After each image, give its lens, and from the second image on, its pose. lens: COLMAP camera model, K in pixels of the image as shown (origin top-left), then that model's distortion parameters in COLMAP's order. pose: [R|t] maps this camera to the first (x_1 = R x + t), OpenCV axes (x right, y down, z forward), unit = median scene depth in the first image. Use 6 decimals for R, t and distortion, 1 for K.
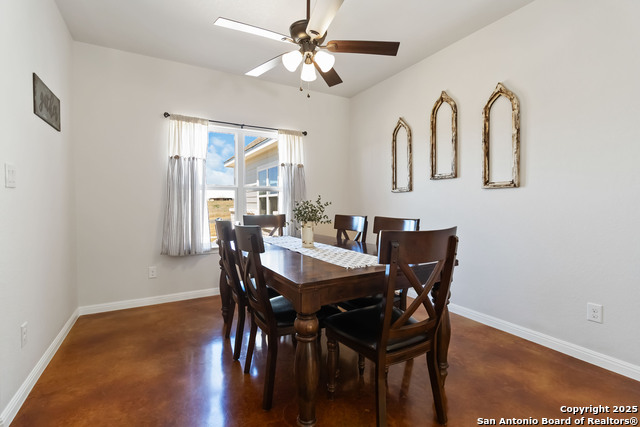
lens RADIAL K [[301.9, 0, 319.7], [0, 301.9, 207.7], [0, 0, 1]] dist [0.003104, 0.001547]
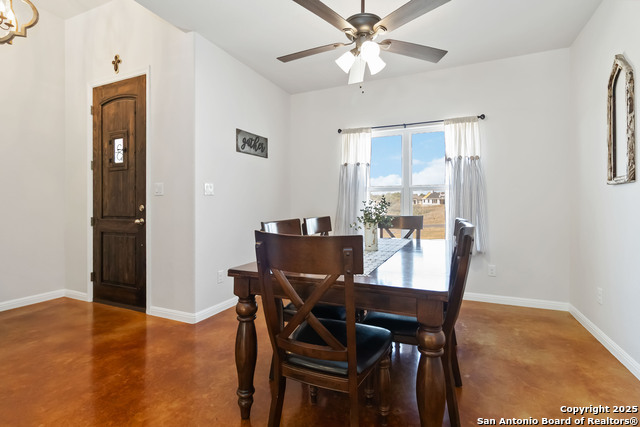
lens RADIAL K [[301.9, 0, 322.8], [0, 301.9, 204.5], [0, 0, 1]] dist [0.003104, 0.001547]
pose [[0.598452, 0.004198, -0.801148, 0.410376], [-0.009854, 0.999949, -0.002121, -0.004534], [0.801098, 0.009164, 0.598463, 0.199360]]
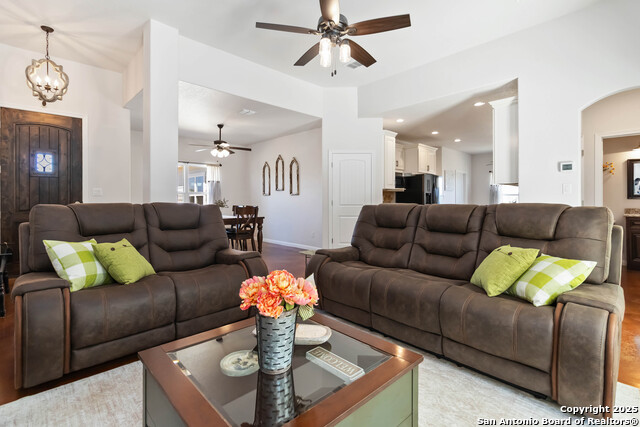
lens RADIAL K [[301.9, 0, 318.4], [0, 301.9, 199.7], [0, 0, 1]] dist [0.003104, 0.001547]
pose [[0.969365, 0.001222, 0.245620, 0.101529], [0.002376, 0.999894, -0.014354, 0.010996], [-0.245612, 0.014498, 0.969260, -1.264817]]
